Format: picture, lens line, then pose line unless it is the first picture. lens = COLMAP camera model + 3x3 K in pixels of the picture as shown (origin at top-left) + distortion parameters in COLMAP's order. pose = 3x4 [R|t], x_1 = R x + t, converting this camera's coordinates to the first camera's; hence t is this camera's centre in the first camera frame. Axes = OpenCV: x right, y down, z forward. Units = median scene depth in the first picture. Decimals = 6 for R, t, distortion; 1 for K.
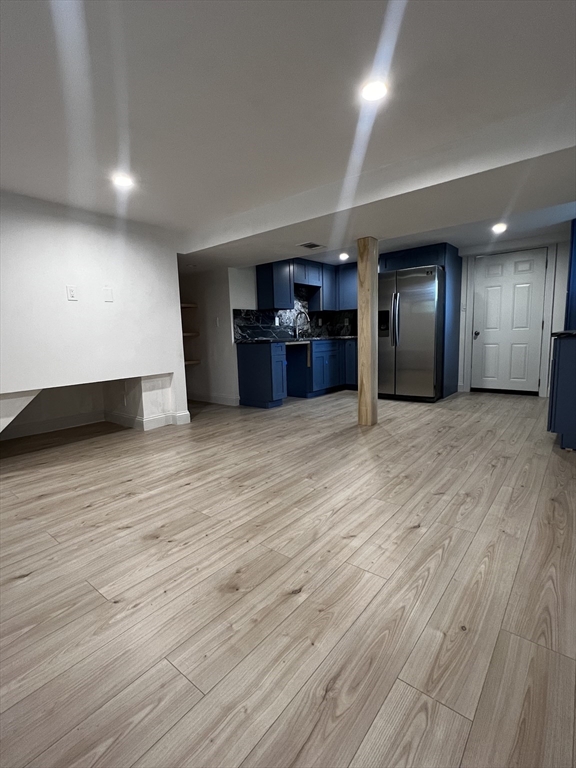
lens RADIAL K [[369.1, 0, 284.3], [0, 369.1, 383.5], [0, 0, 1]] dist [0.002607, -0.000039]
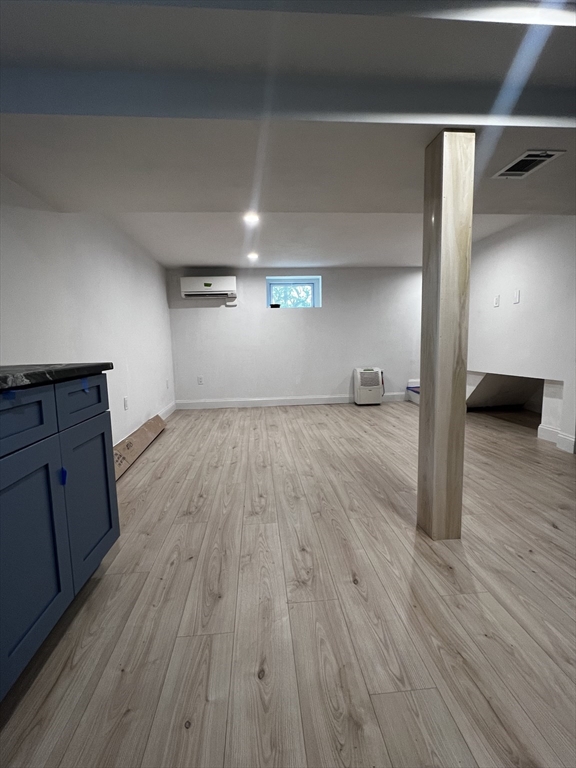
lens RADIAL K [[369.1, 0, 286.4], [0, 369.1, 385.0], [0, 0, 1]] dist [0.002607, -0.000039]
pose [[-0.720863, 0.125746, -0.681575, 0.997307], [-0.044713, 0.972917, 0.226787, -0.262539], [0.691634, 0.193958, -0.695717, 1.718848]]
